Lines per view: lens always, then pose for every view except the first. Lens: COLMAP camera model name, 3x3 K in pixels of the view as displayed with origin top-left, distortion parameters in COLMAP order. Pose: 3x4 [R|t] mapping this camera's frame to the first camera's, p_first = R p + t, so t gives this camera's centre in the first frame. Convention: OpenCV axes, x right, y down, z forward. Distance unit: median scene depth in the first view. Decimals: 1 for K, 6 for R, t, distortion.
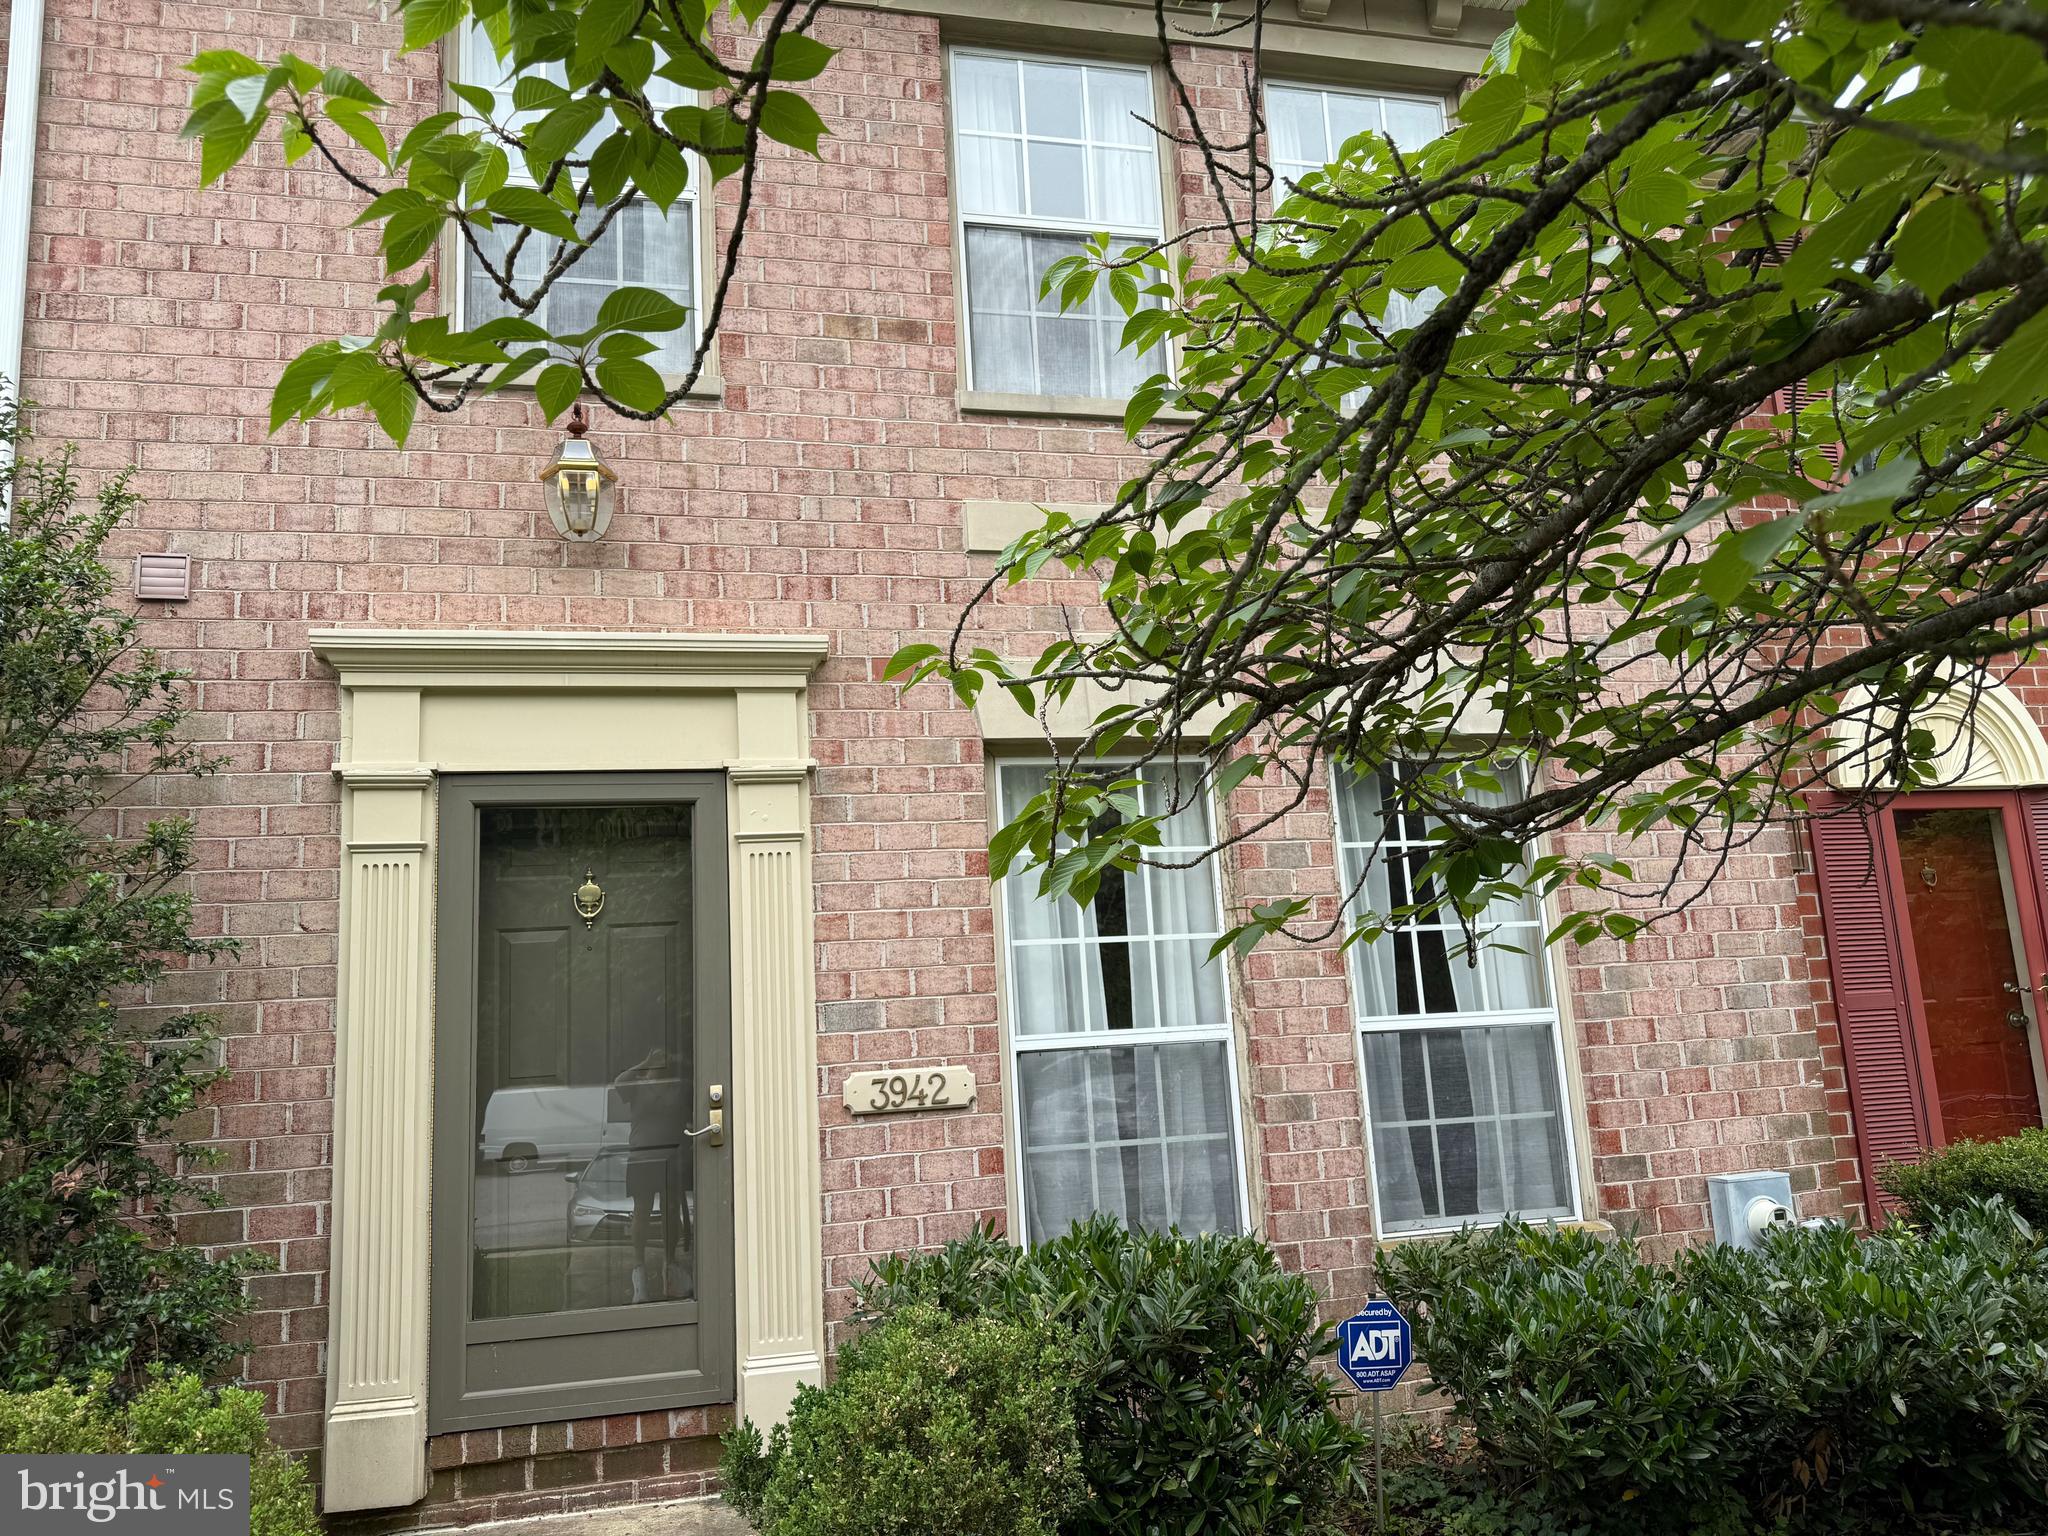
lens RADIAL K [[1438.1, 0, 1024.0], [0, 1438.1, 768.0], [0, 0, 1]] dist [0.074265, -0.106490]
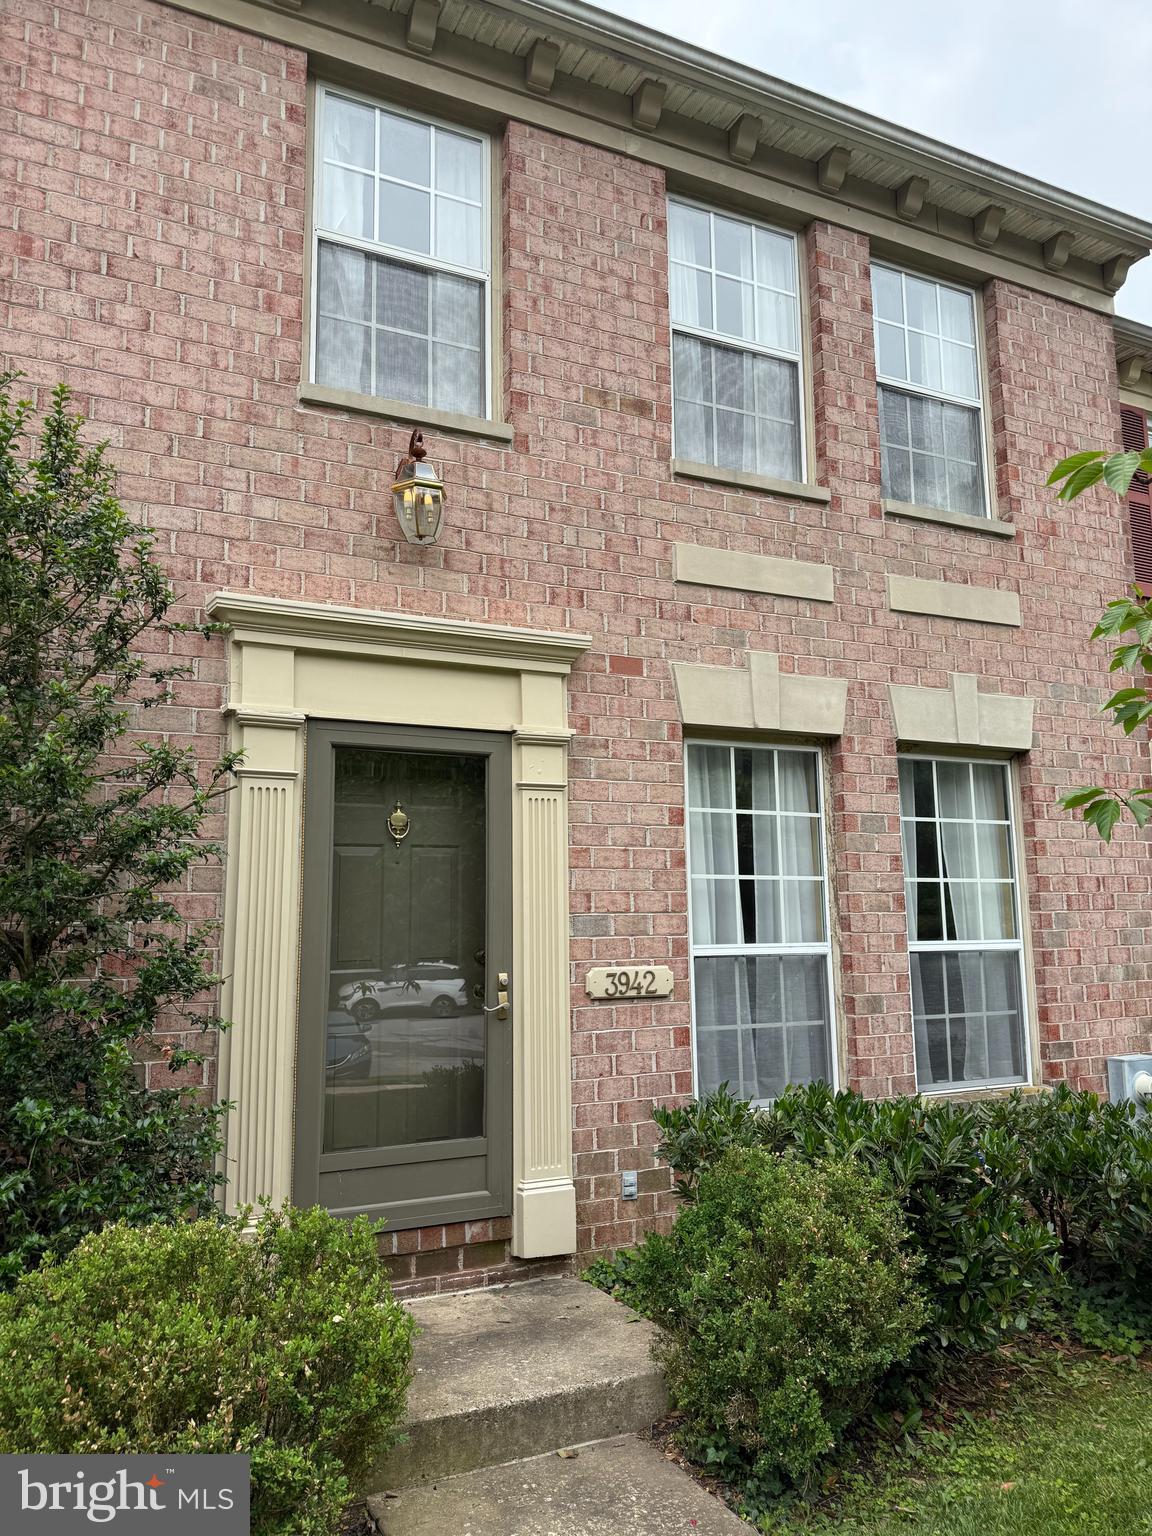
lens RADIAL K [[1078.6, 0, 576.0], [0, 1078.6, 768.0], [0, 0, 1]] dist [0.074265, -0.106490]
pose [[0.976167, 0.073103, 0.204336, -0.344859], [-0.079011, 0.996655, 0.020894, 0.008461], [-0.202125, -0.036541, 0.978678, 0.039107]]
